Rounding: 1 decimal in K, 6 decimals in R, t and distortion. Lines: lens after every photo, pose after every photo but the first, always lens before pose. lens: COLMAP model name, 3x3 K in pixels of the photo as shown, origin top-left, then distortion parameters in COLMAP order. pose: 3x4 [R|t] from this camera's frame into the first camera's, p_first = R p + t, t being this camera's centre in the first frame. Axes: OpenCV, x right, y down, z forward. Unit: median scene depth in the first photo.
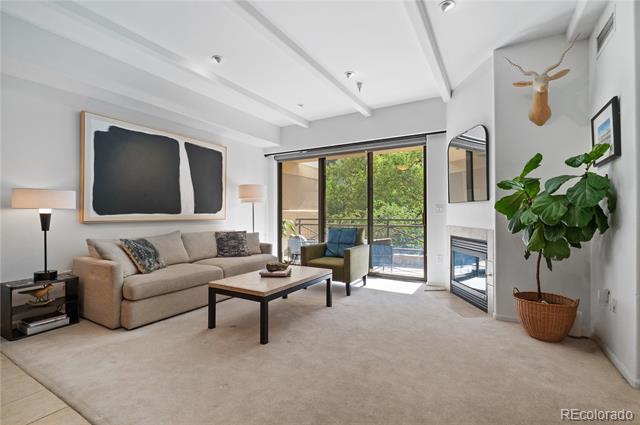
lens RADIAL K [[326.3, 0, 320.0], [0, 326.3, 212.5], [0, 0, 1]] dist [0.000215, 0.000547]
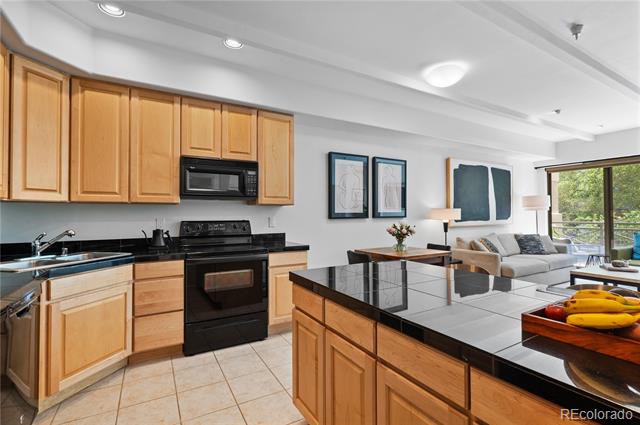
lens RADIAL K [[327.4, 0, 278.9], [0, 327.4, 209.5], [0, 0, 1]] dist [0.000844, 0.000451]
pose [[0.849161, -0.011639, -0.528006, -0.454404], [0.008580, 0.999929, -0.008244, -0.038318], [0.528064, 0.002471, 0.849201, -0.627870]]
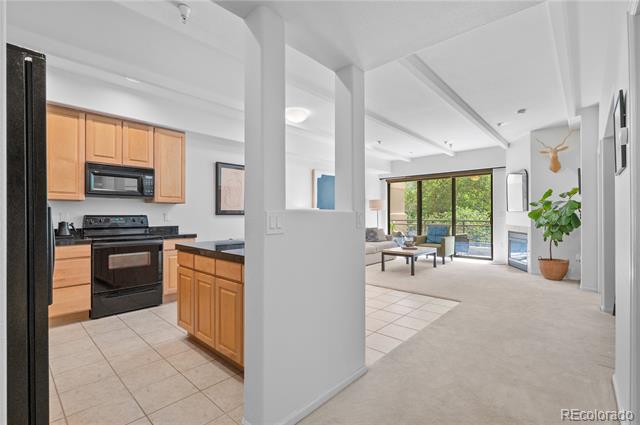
lens RADIAL K [[342.0, 0, 307.4], [0, 342.0, 215.2], [0, 0, 1]] dist [0.001977, 0.000214]
pose [[0.980003, -0.000945, -0.198982, -0.253552], [0.002695, 0.999960, 0.008523, -0.026237], [0.198966, -0.008889, 0.979966, -0.907501]]
